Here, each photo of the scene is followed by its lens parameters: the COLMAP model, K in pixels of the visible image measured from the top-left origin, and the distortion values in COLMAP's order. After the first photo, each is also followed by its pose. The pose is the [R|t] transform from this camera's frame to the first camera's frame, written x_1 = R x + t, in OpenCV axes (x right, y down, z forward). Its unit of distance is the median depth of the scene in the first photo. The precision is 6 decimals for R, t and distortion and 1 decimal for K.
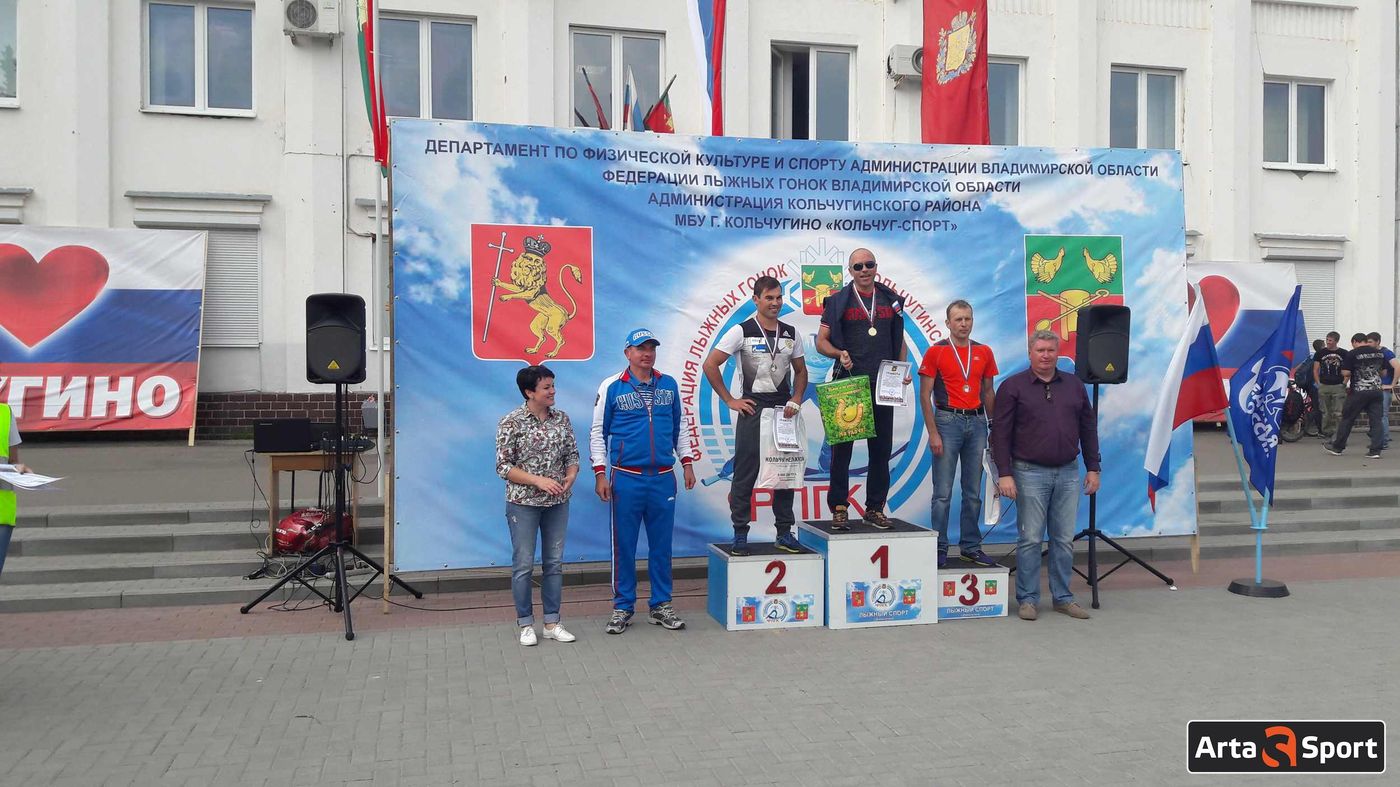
lens RADIAL K [[1164.7, 0, 717.9], [0, 1164.7, 398.3], [0, 0, 1]] dist [0.143979, -0.343552]
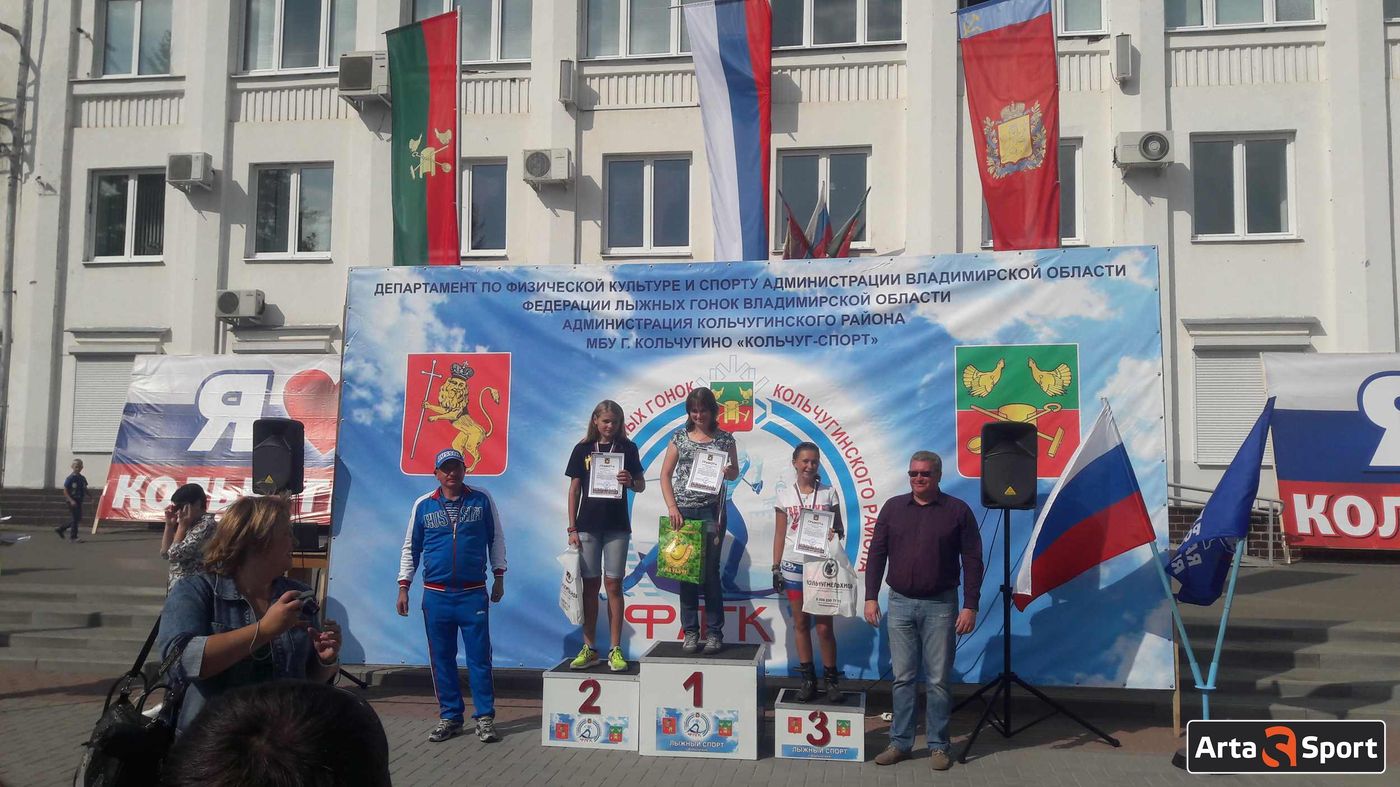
lens RADIAL K [[1166.1, 0, 701.4], [0, 1166.1, 381.5], [0, 0, 1]] dist [0.146073, -0.314561]
pose [[0.919633, -0.018843, -0.392326, 0.469791], [-0.020099, 0.995282, -0.094917, -0.019436], [0.392263, 0.095174, 0.914916, 0.072217]]
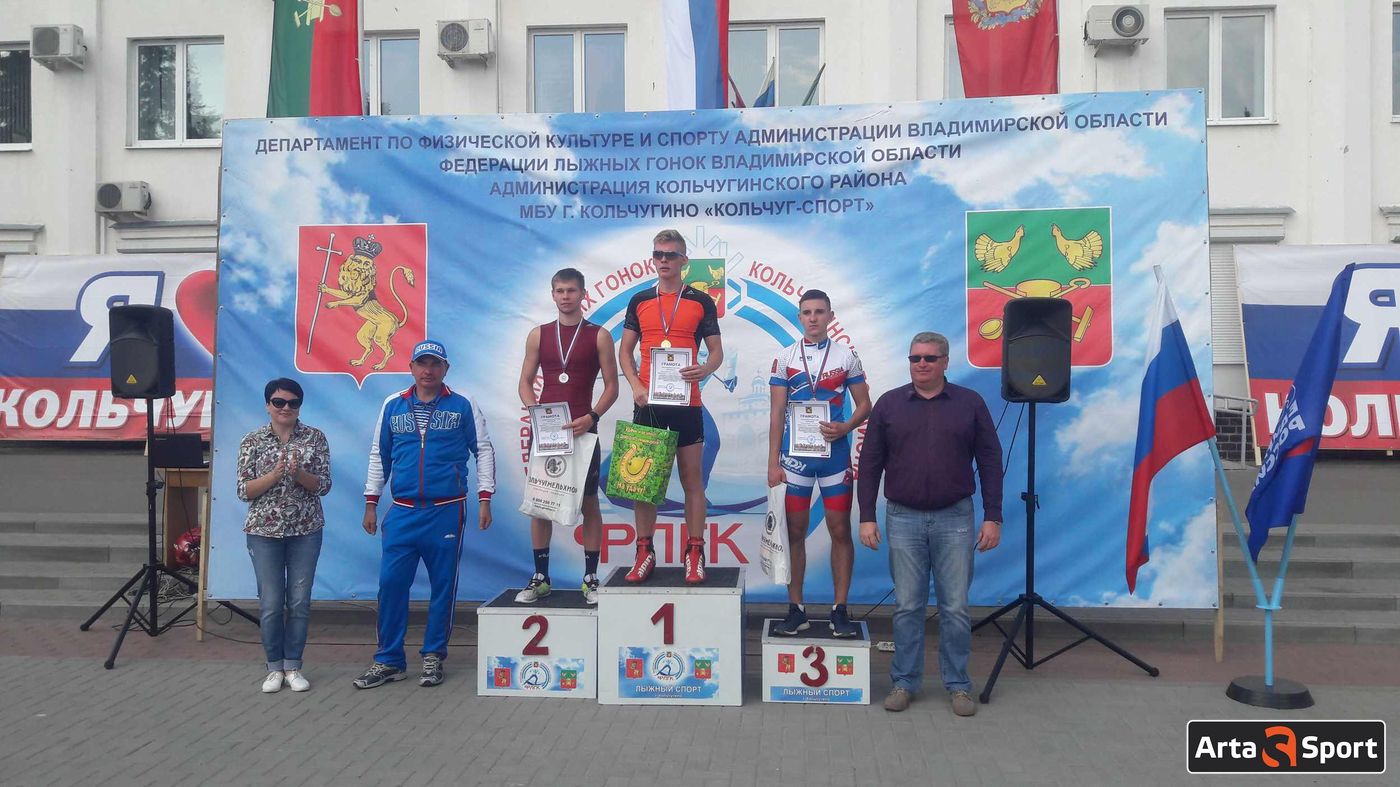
lens RADIAL K [[1161.7, 0, 706.5], [0, 1161.7, 396.4], [0, 0, 1]] dist [0.096934, -0.173990]
pose [[0.944062, 0.002864, -0.329757, 0.377670], [-0.007284, 0.999899, -0.012170, -0.005517], [0.329689, 0.013891, 0.943988, 0.223785]]
